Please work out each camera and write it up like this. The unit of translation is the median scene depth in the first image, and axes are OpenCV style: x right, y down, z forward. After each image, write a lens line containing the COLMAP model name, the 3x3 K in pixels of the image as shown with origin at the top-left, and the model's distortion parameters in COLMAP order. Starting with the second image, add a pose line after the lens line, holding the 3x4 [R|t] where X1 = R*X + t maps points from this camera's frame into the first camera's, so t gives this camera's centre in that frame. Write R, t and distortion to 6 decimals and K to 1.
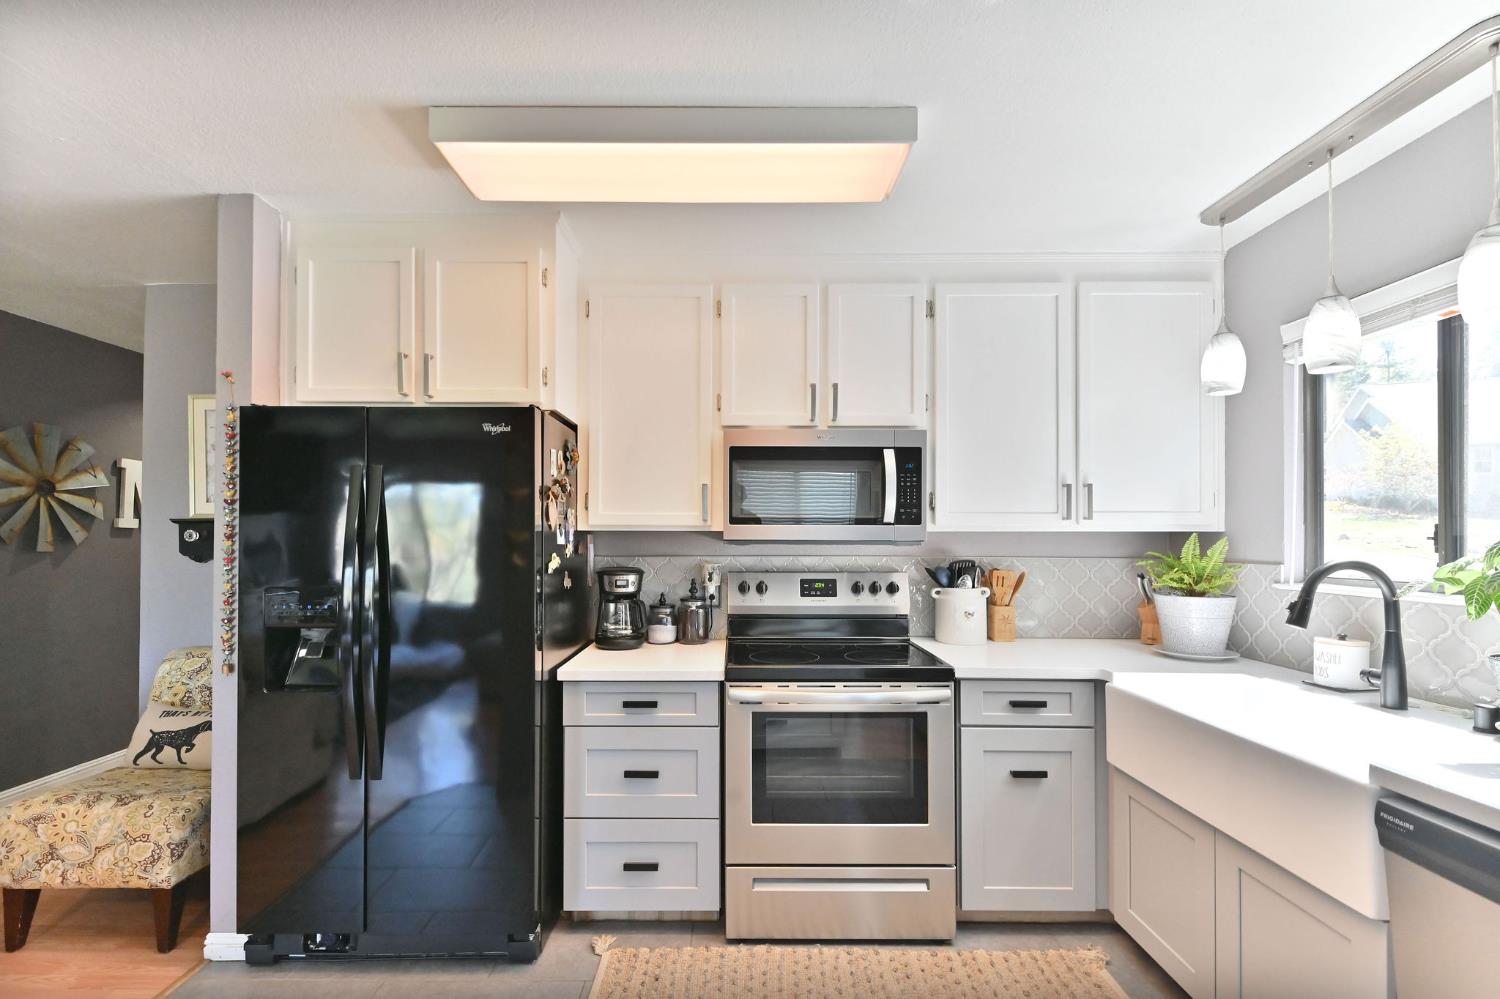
lens RADIAL K [[660.5, 0, 720.7], [0, 660.5, 511.4], [0, 0, 1]] dist [0.001838, -0.000710]
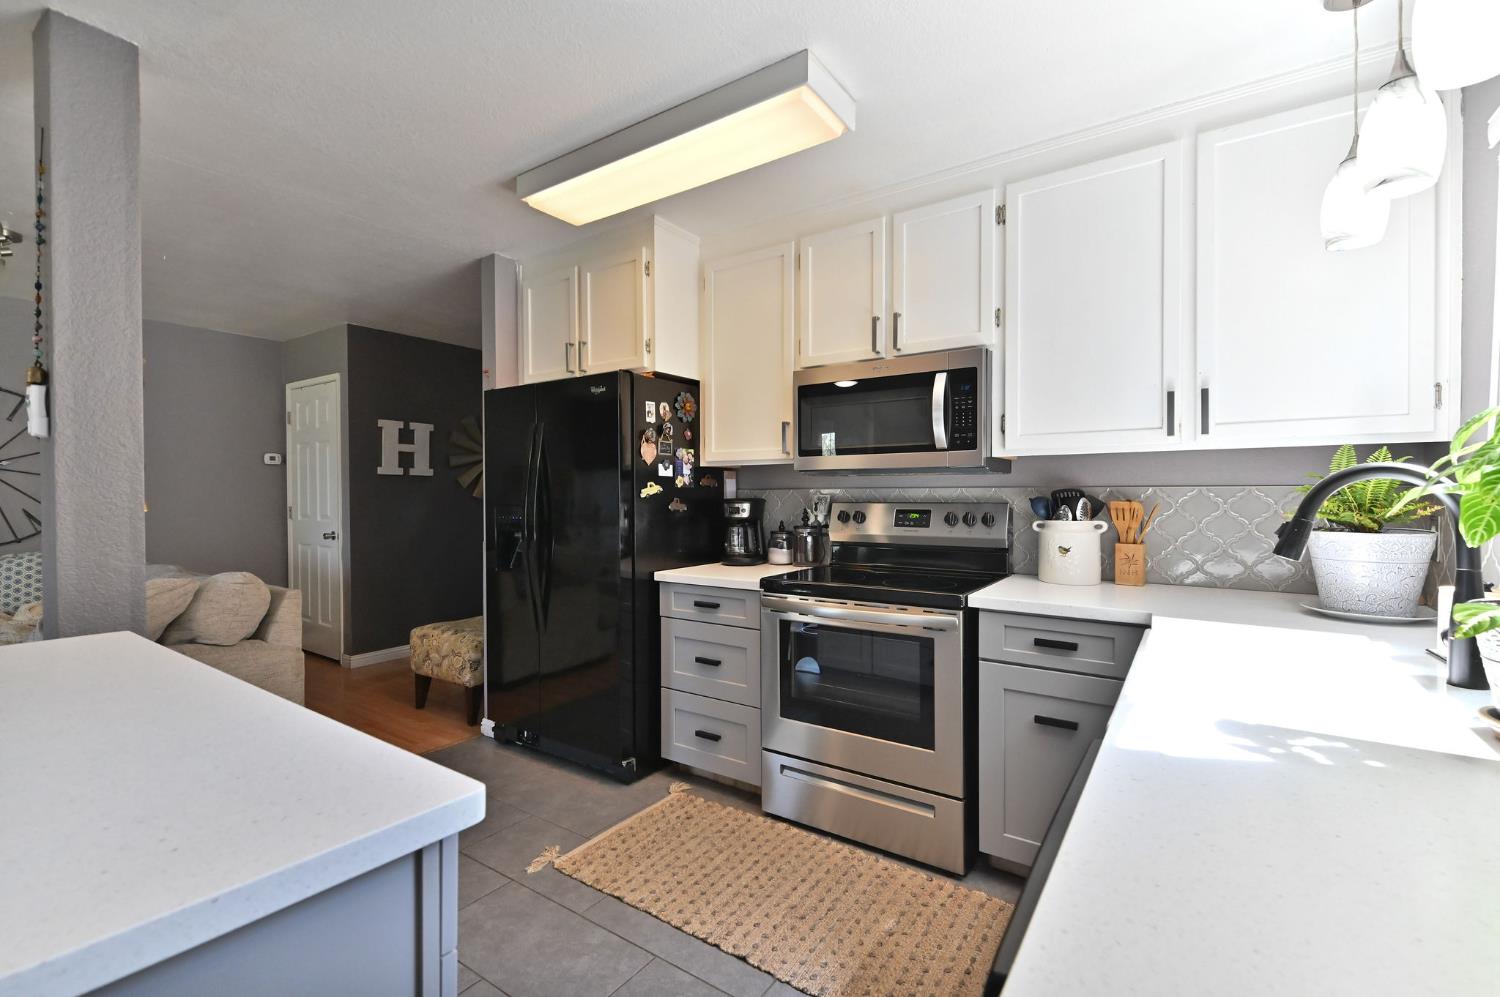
lens RADIAL K [[655.4, 0, 753.2], [0, 655.4, 484.0], [0, 0, 1]] dist [0.010193, -0.009844]
pose [[0.827331, -0.013323, -0.561557, 0.579722], [0.026487, 0.999532, 0.015310, 0.047803], [0.561090, -0.027540, 0.827296, 0.045408]]
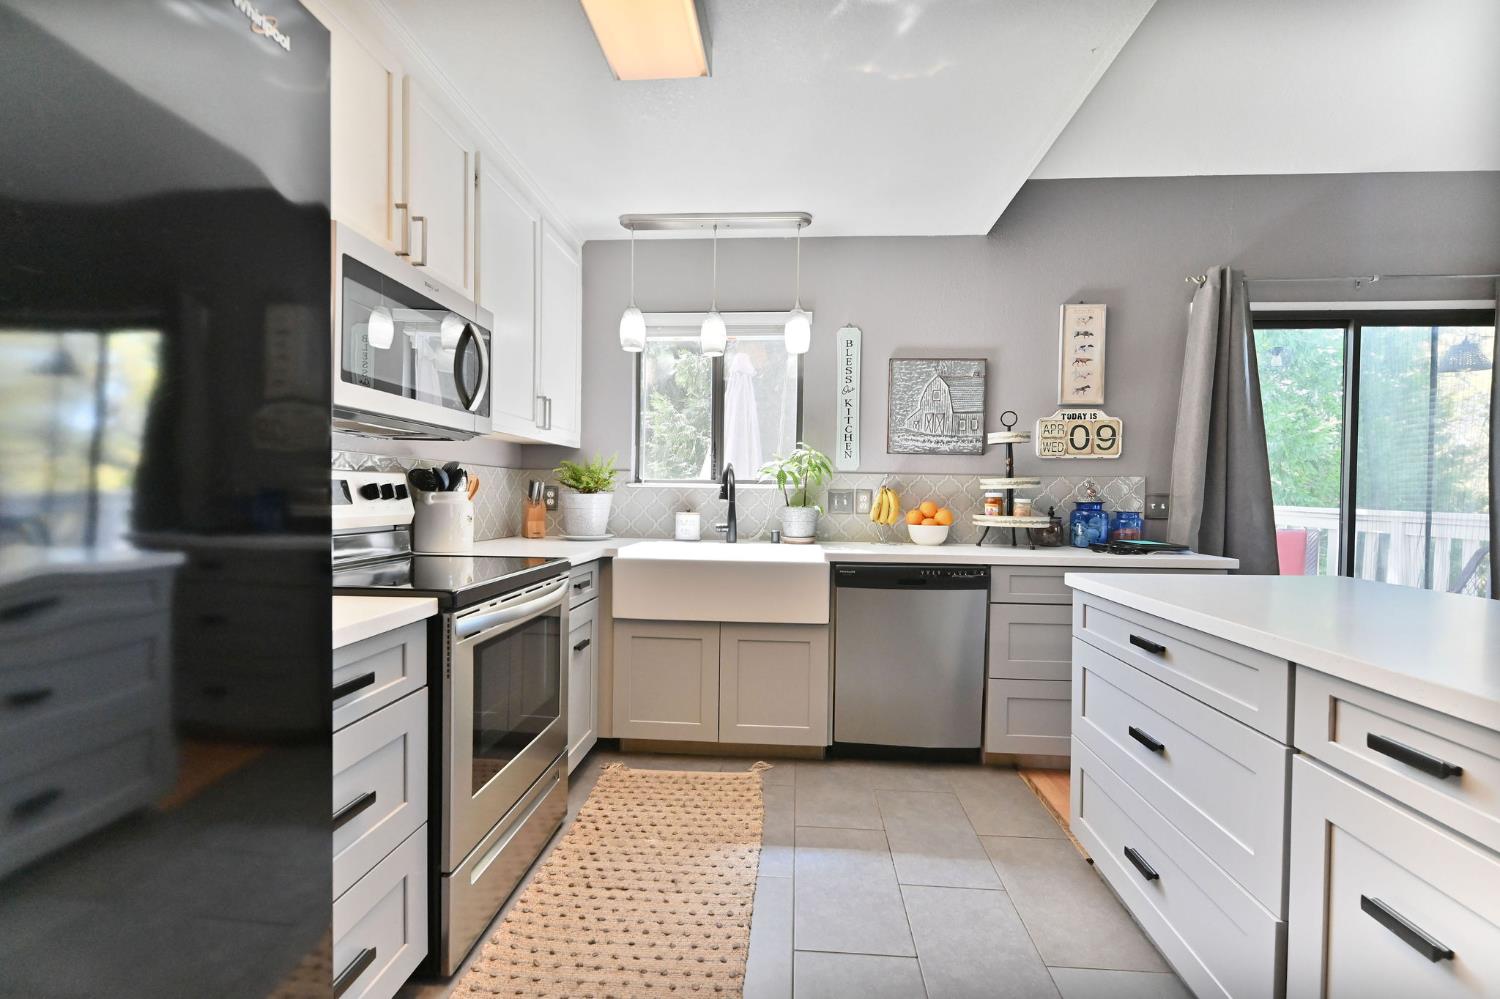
lens RADIAL K [[644.1, 0, 760.7], [0, 644.1, 502.8], [0, 0, 1]] dist [-0.000662, -0.000023]
pose [[0.068278, -0.025073, 0.997351, -0.566727], [-0.049677, 0.998359, 0.028499, 0.095631], [-0.996429, -0.051491, 0.066920, 0.578802]]
